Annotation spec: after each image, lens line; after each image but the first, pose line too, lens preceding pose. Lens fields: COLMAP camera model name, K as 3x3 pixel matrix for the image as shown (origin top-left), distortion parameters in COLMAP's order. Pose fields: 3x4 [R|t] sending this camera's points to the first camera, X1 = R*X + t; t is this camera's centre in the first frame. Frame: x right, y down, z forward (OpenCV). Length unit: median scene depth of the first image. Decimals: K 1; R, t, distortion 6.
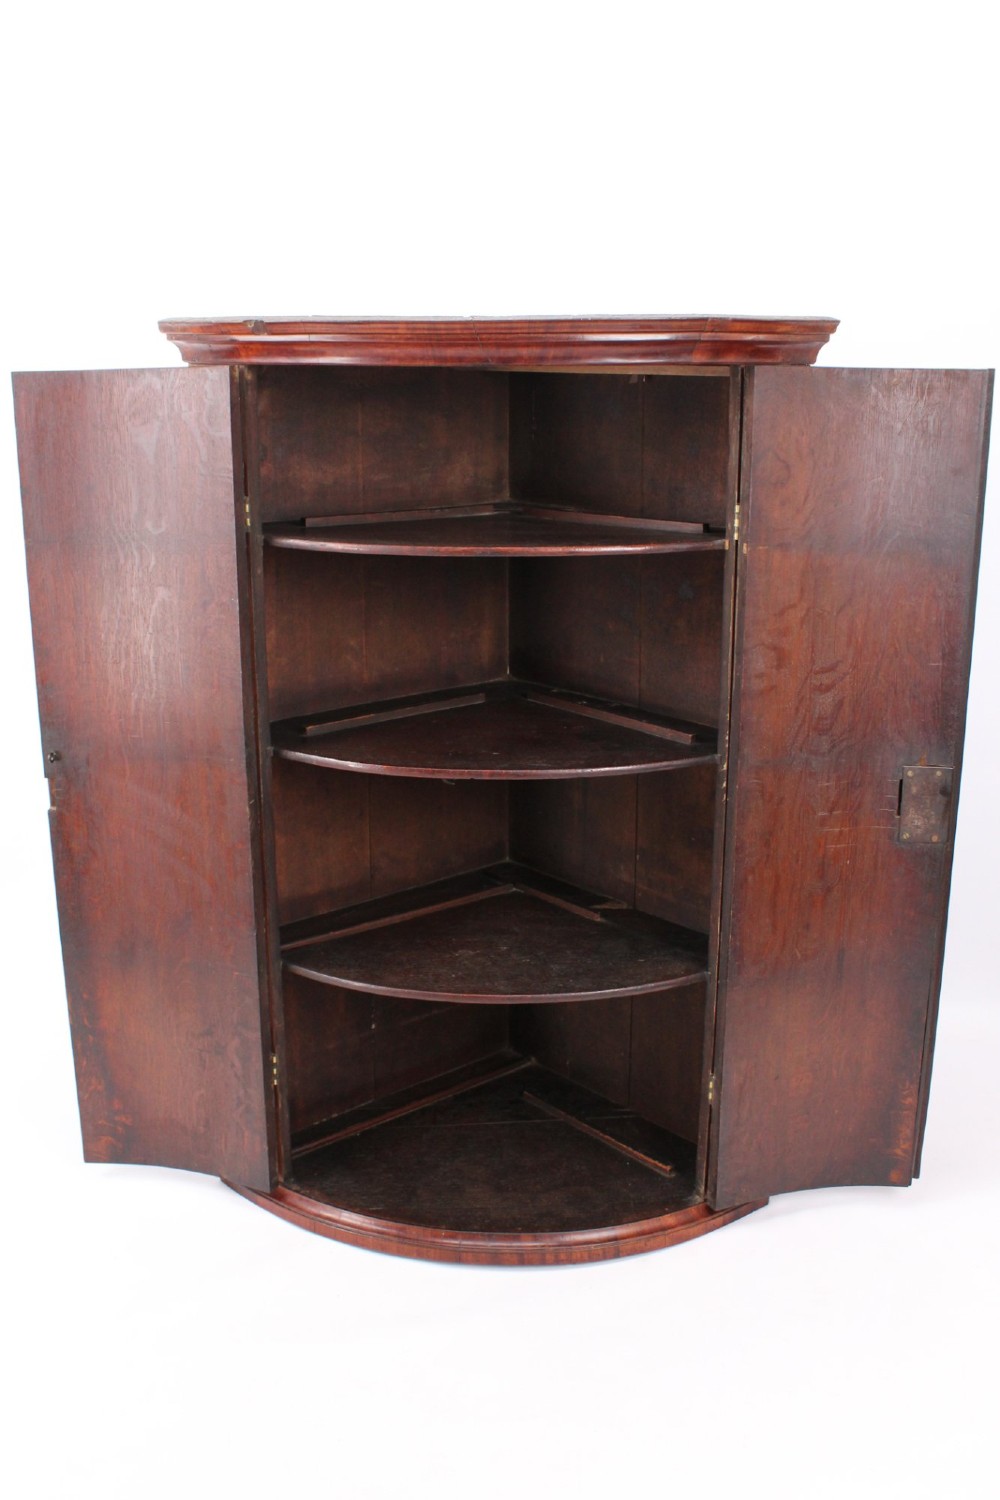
lens RADIAL K [[1423.5, 0, 490.8], [0, 1423.5, 766.5], [0, 0, 1]] dist [-0.148793, 0.142595]
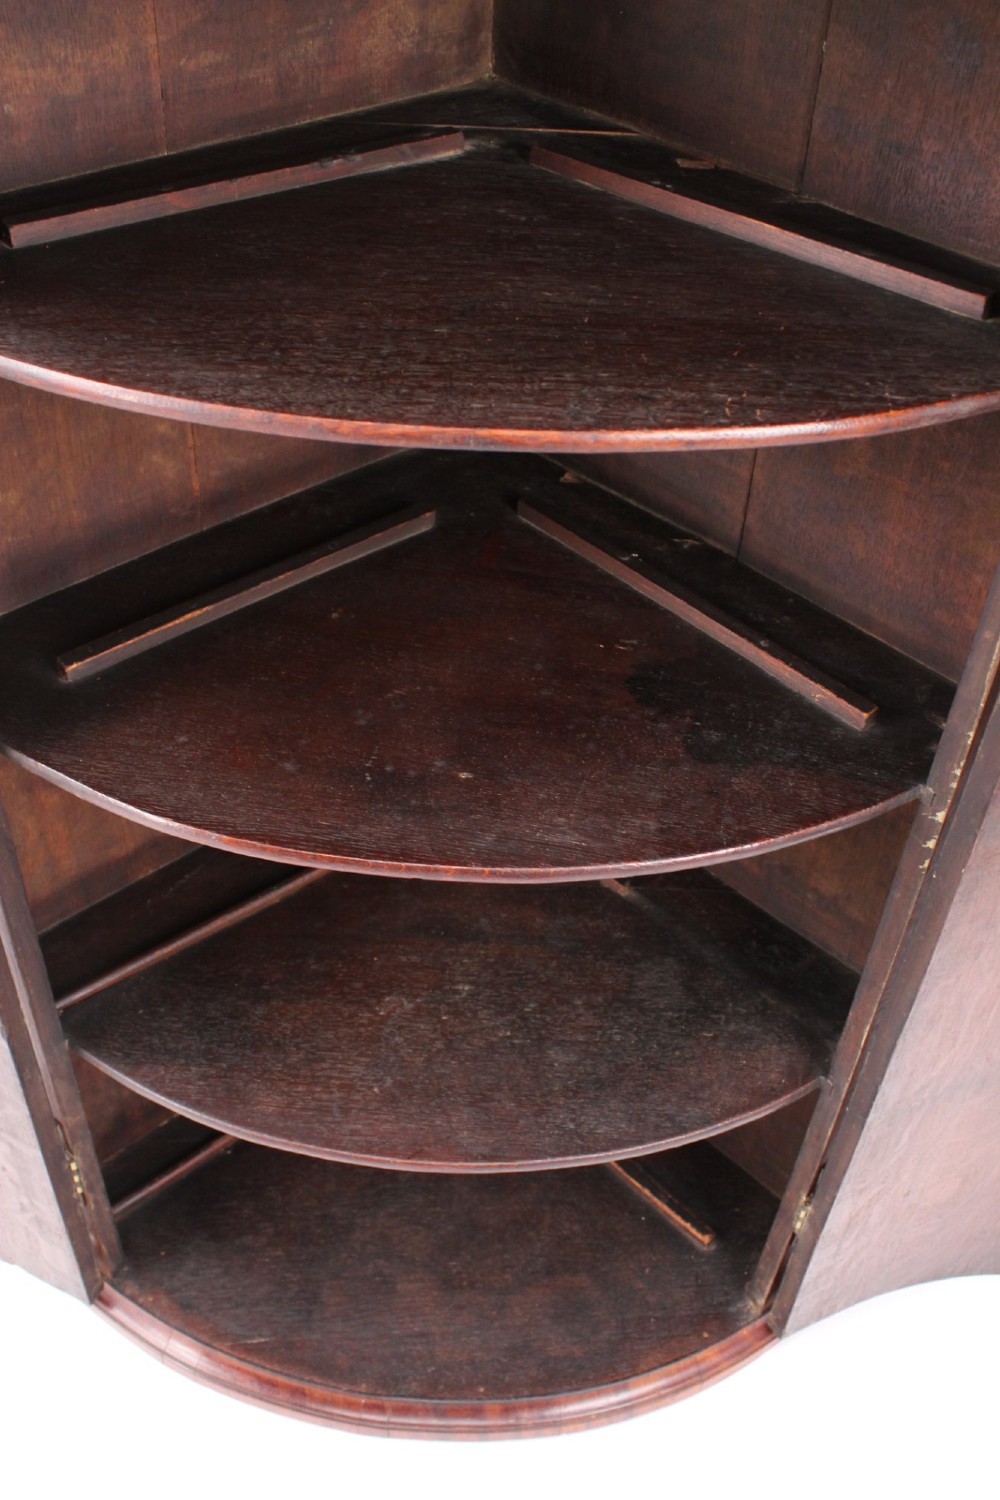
lens RADIAL K [[1423.5, 0, 490.8], [0, 1423.5, 766.5], [0, 0, 1]] dist [-0.148793, 0.142595]
pose [[0.998176, 0.006240, 0.060047, -0.014839], [-0.031800, 0.899809, 0.435123, -0.198766], [-0.051316, -0.436239, 0.898366, 0.532144]]
